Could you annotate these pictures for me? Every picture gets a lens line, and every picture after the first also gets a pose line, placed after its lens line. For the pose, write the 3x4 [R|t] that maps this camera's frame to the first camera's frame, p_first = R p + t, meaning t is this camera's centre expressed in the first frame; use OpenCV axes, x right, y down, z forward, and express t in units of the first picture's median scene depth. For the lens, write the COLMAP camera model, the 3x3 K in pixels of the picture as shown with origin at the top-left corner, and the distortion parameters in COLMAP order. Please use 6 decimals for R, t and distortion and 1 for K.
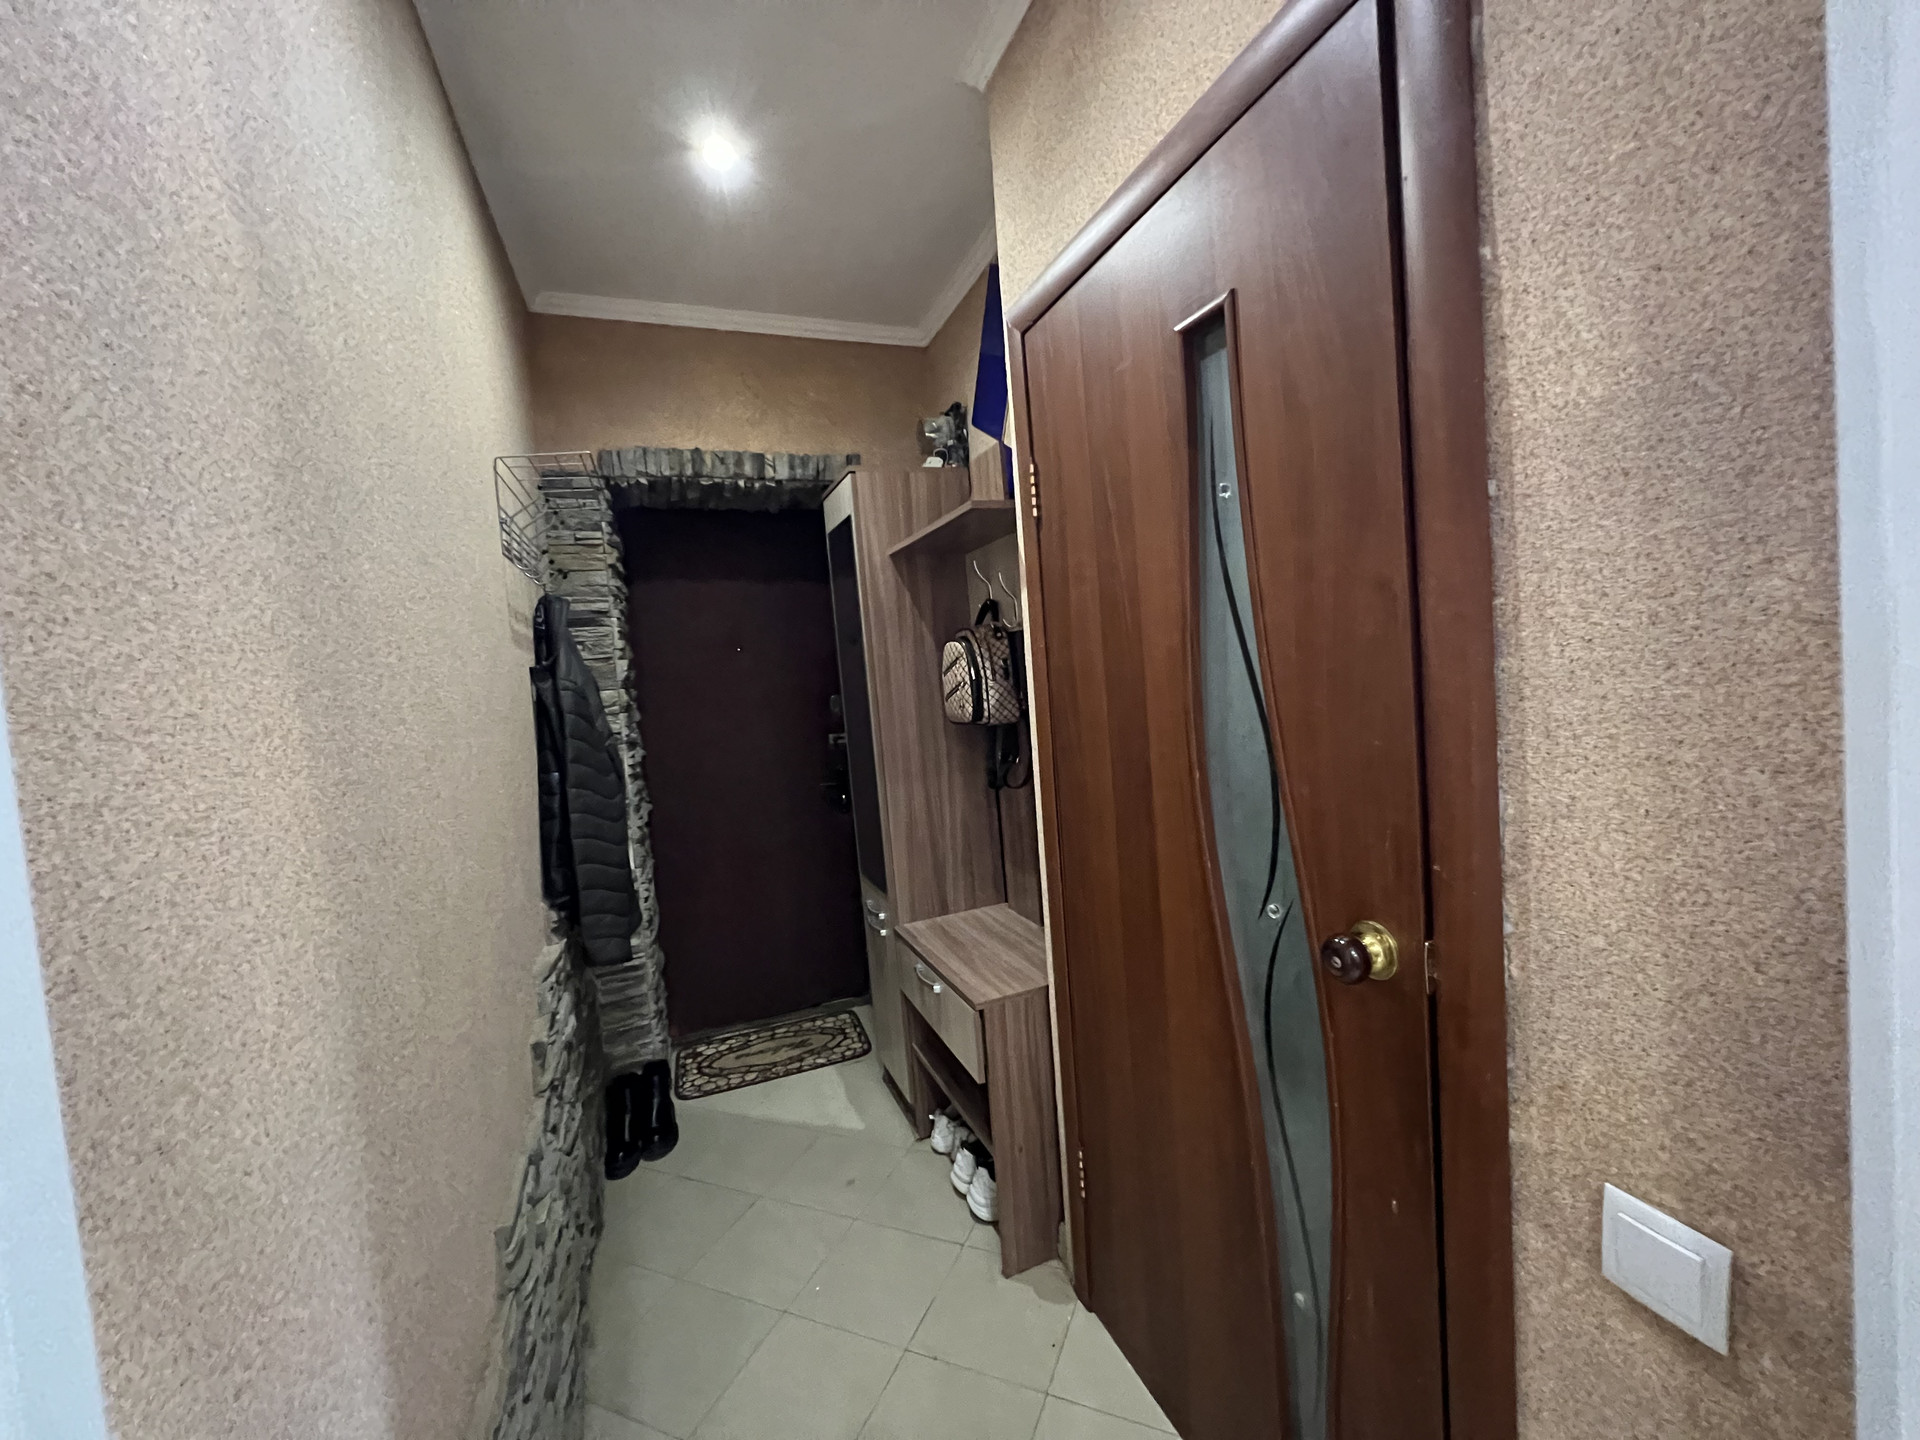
lens RADIAL K [[768.8, 0, 967.1], [0, 768.8, 716.8], [0, 0, 1]] dist [-0.003239, 0.000511]
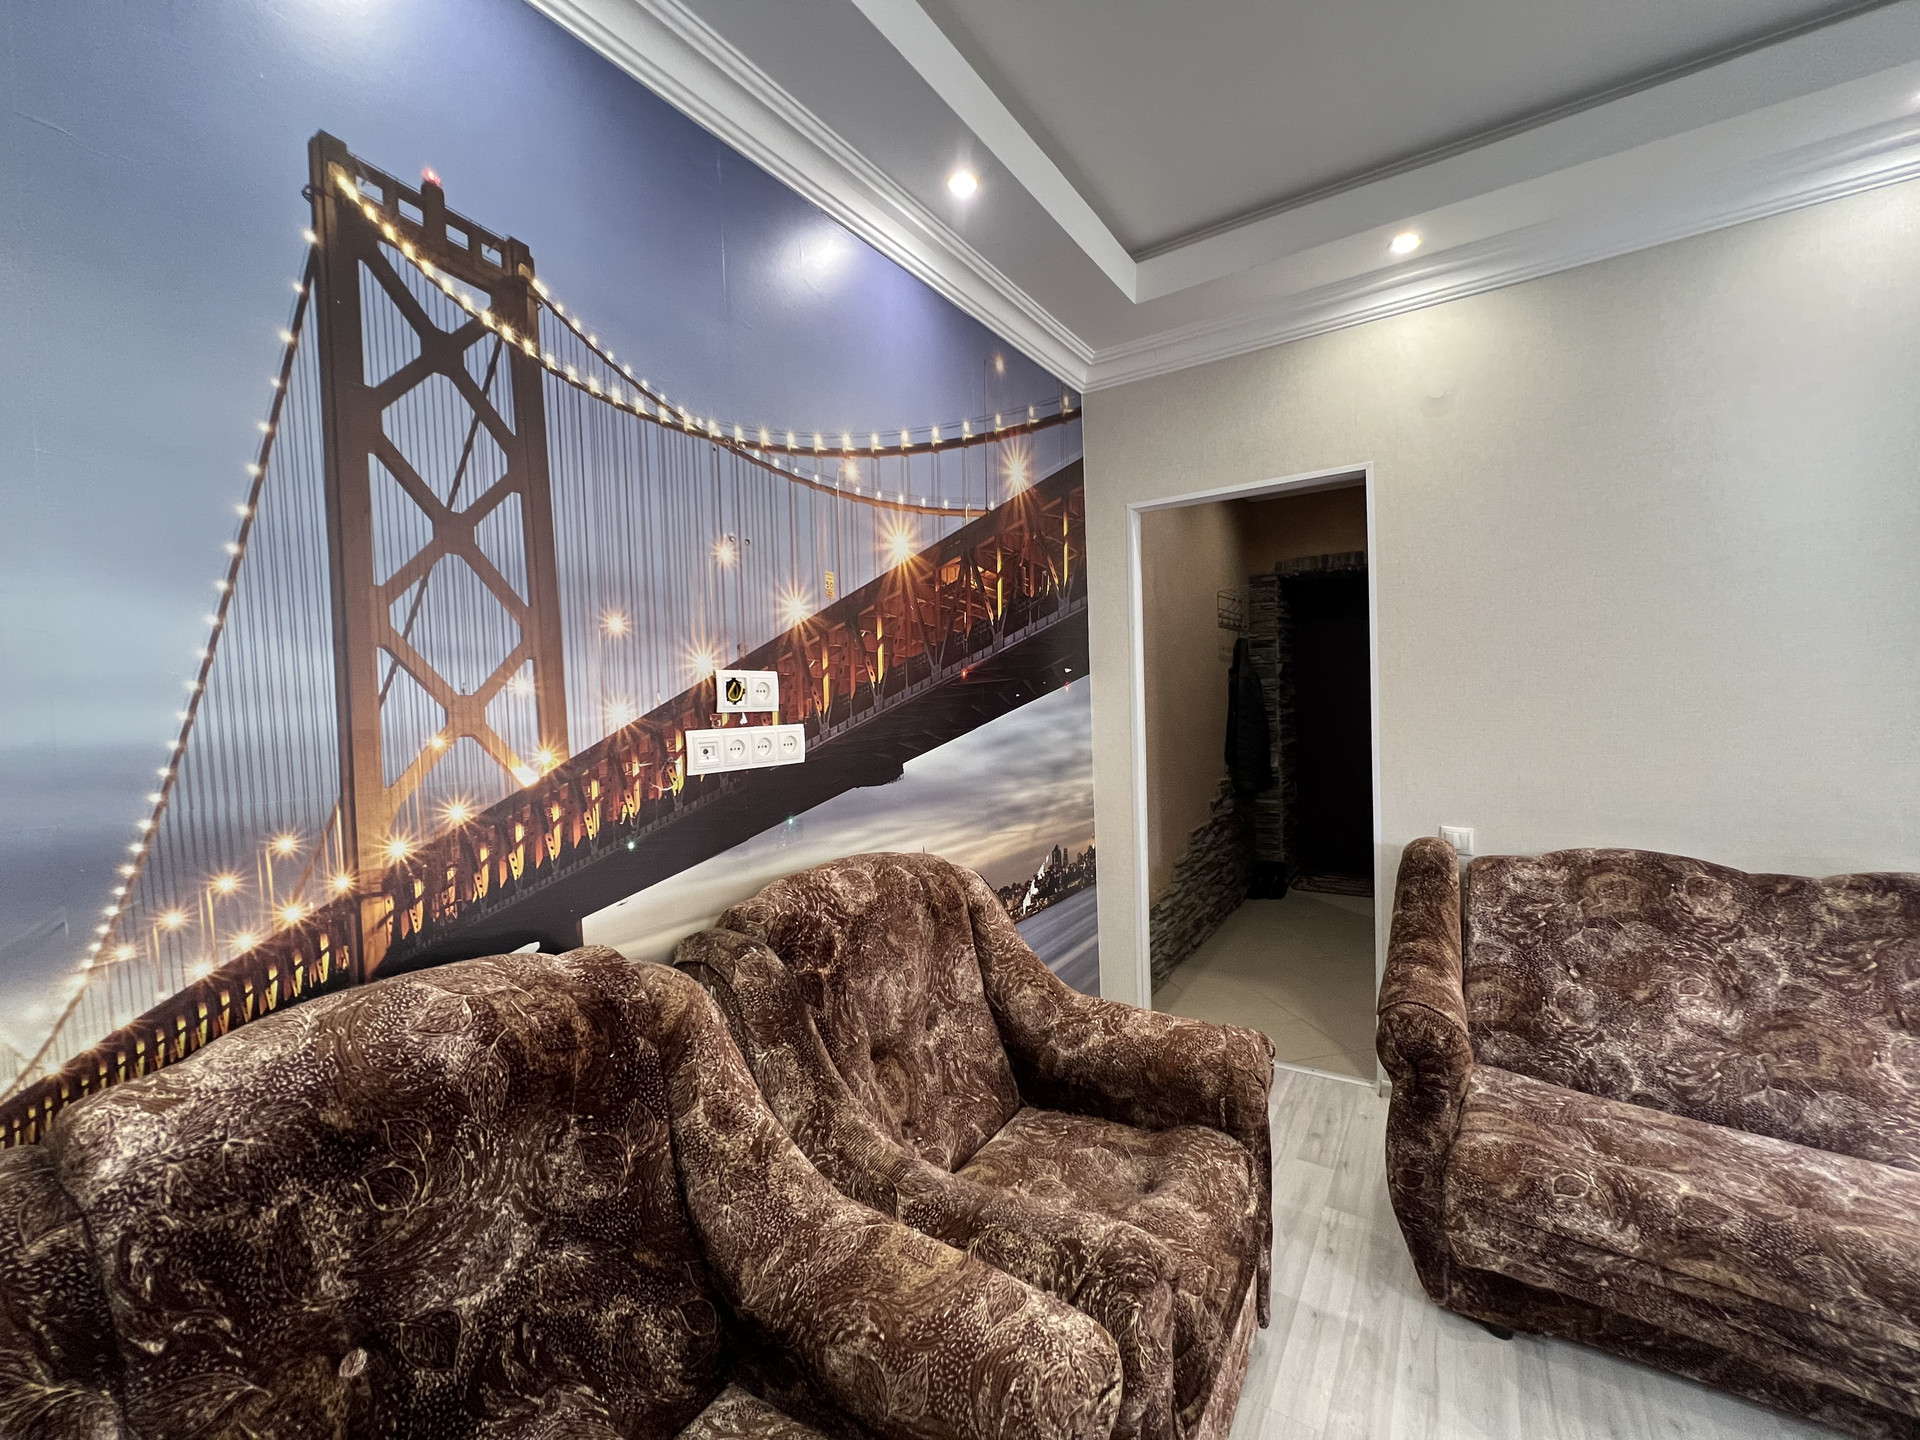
lens RADIAL K [[768.8, 0, 963.7], [0, 768.8, 715.7], [0, 0, 1]] dist [-0.003239, 0.000511]
pose [[0.581333, 0.076367, -0.810074, 1.076302], [-0.056358, 0.996974, 0.053542, 0.002419], [0.811712, 0.014529, 0.583878, -1.287012]]
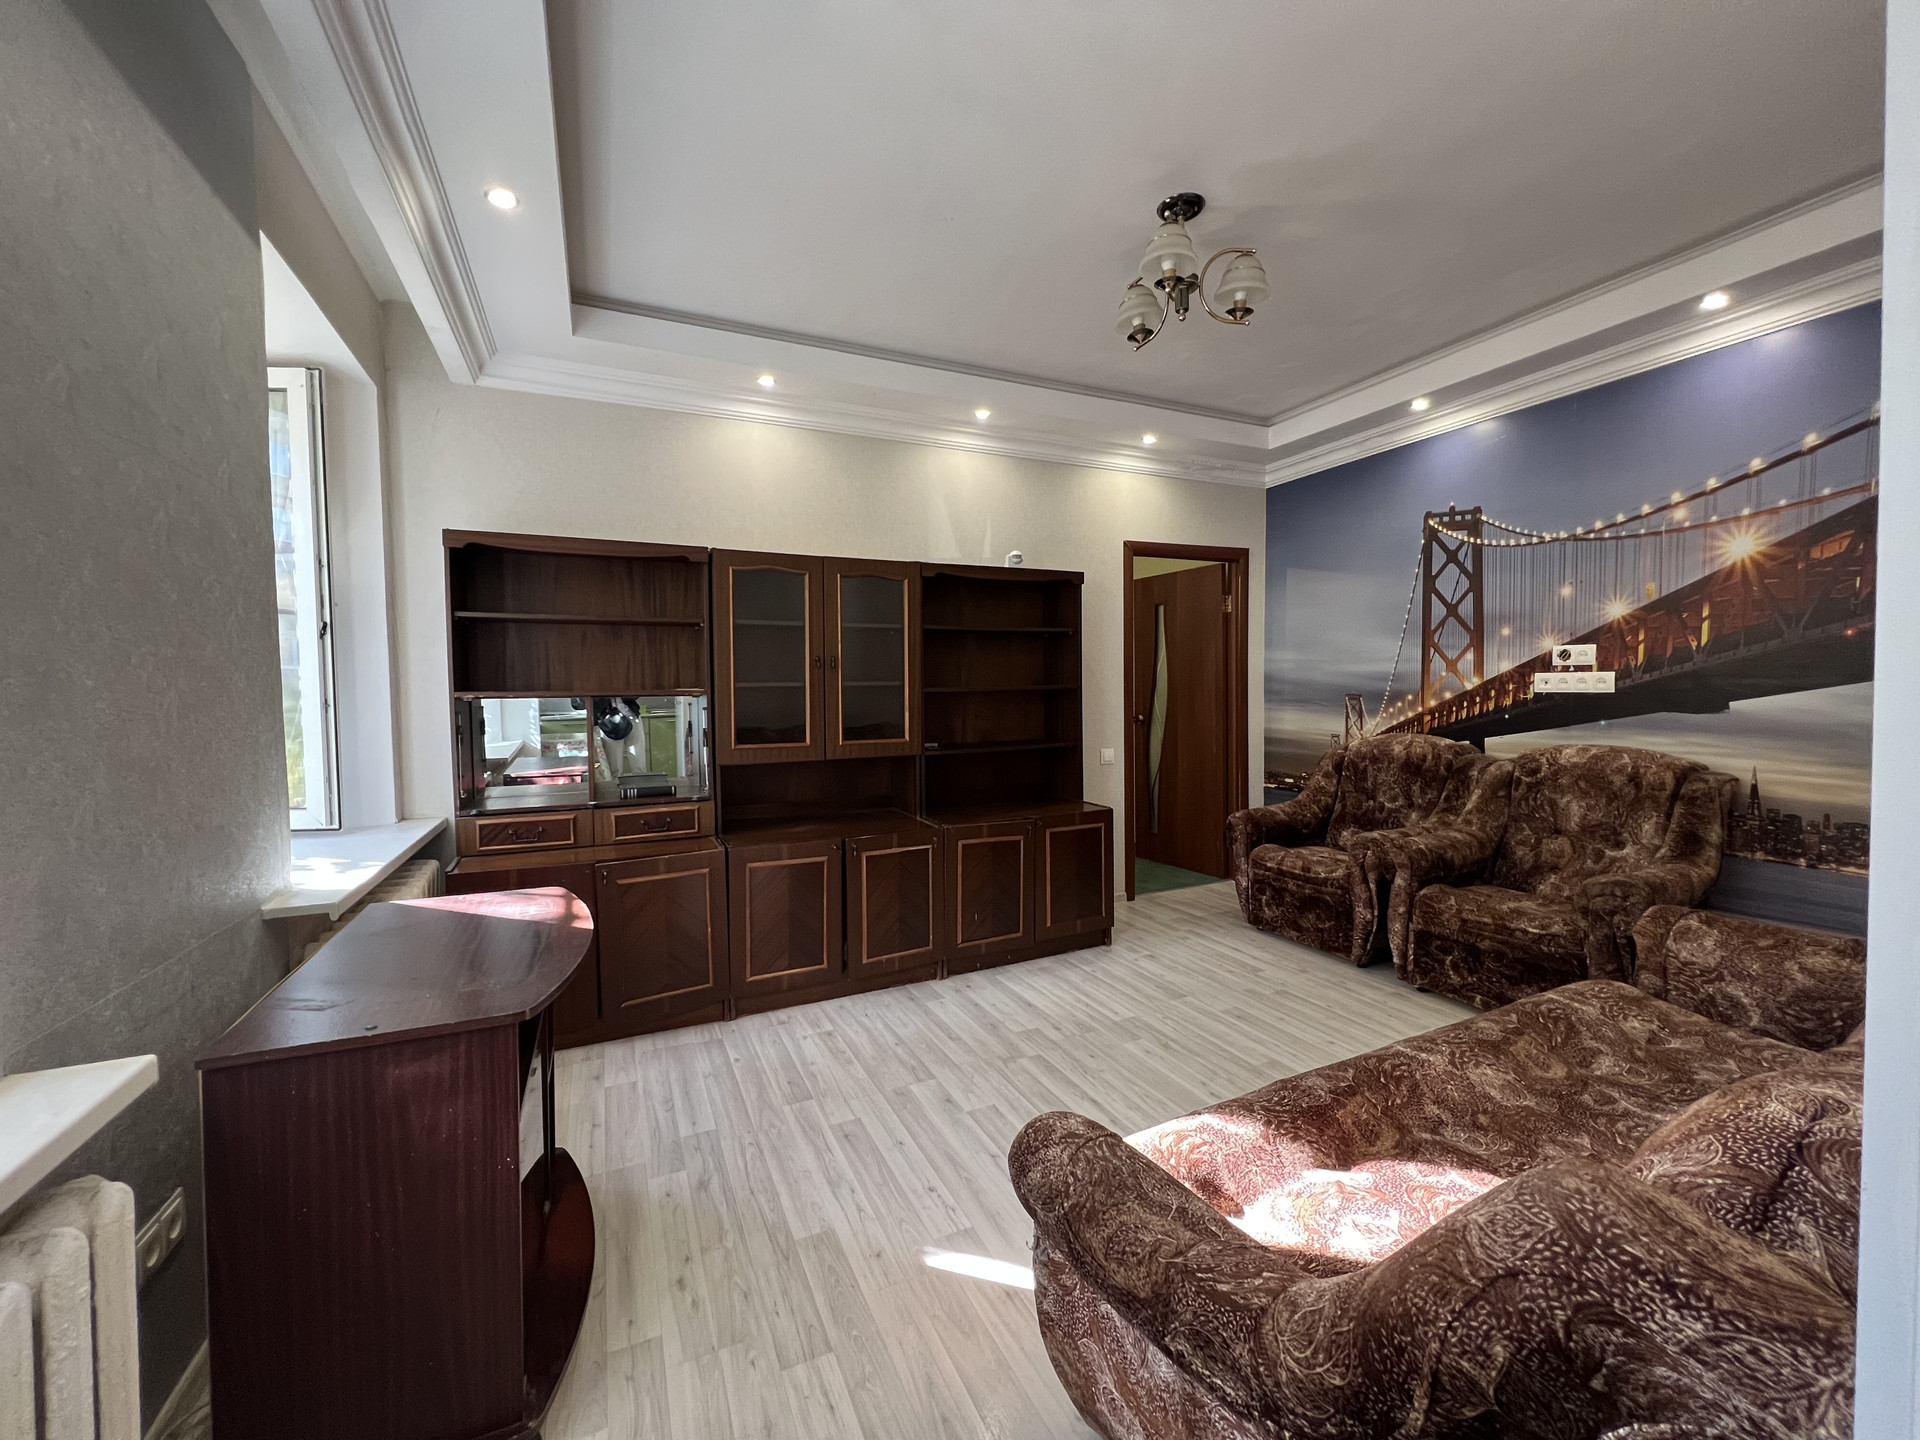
lens RADIAL K [[768.8, 0, 963.7], [0, 768.8, 716.5], [0, 0, 1]] dist [-0.003239, 0.000511]
pose [[-0.993191, 0.089595, -0.074454, 1.897203], [0.082075, 0.991740, 0.098565, -0.133677], [0.082670, 0.091783, -0.992341, 0.967651]]
